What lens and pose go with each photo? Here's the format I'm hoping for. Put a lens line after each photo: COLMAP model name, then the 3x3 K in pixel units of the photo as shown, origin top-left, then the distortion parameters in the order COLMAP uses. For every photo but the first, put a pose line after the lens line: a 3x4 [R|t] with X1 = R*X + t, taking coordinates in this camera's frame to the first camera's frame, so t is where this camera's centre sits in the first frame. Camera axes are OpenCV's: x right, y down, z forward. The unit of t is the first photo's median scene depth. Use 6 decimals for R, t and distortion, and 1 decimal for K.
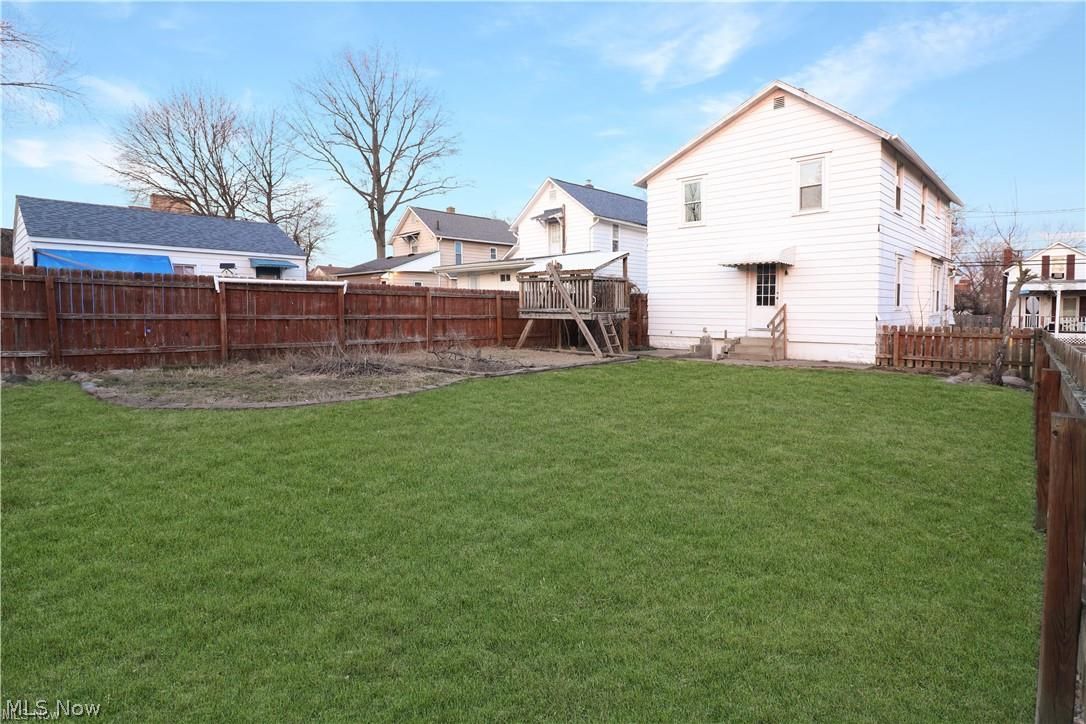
lens RADIAL K [[546.8, 0, 545.5], [0, 546.8, 361.1], [0, 0, 1]] dist [-0.015635, -0.000618]
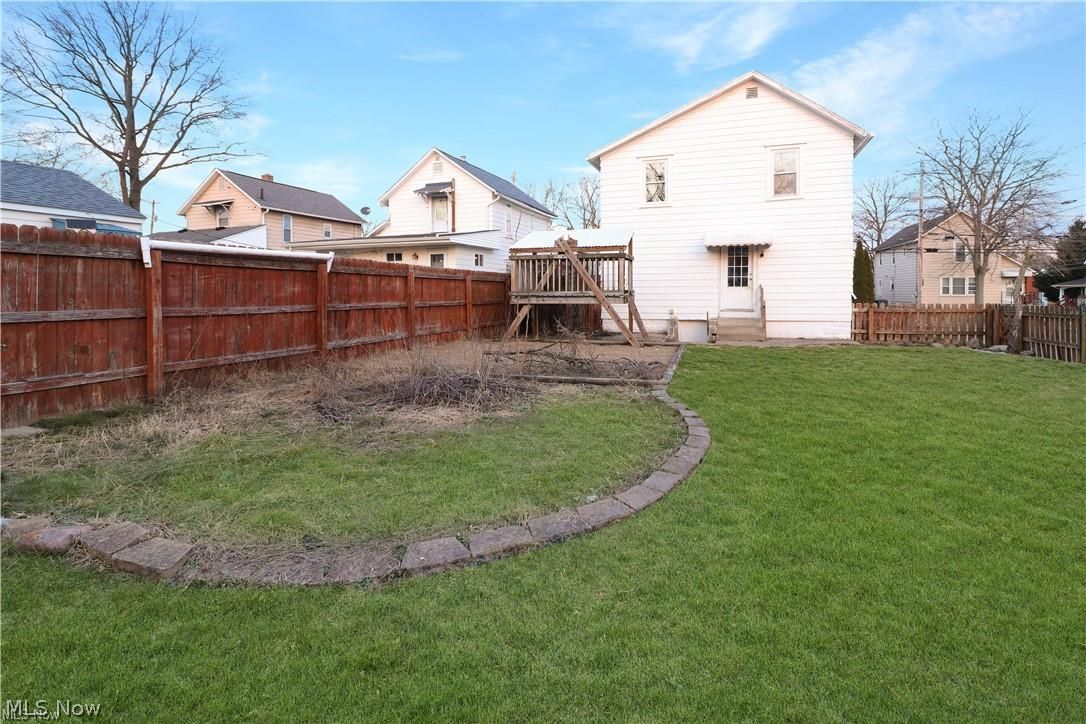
lens RADIAL K [[516.5, 0, 540.1], [0, 516.5, 309.0], [0, 0, 1]] dist [-0.015545, -0.003591]
pose [[0.906785, -0.024381, 0.420887, -0.336679], [0.050072, 0.997488, -0.050096, -0.029878], [-0.418609, 0.066501, 0.905729, 0.280418]]
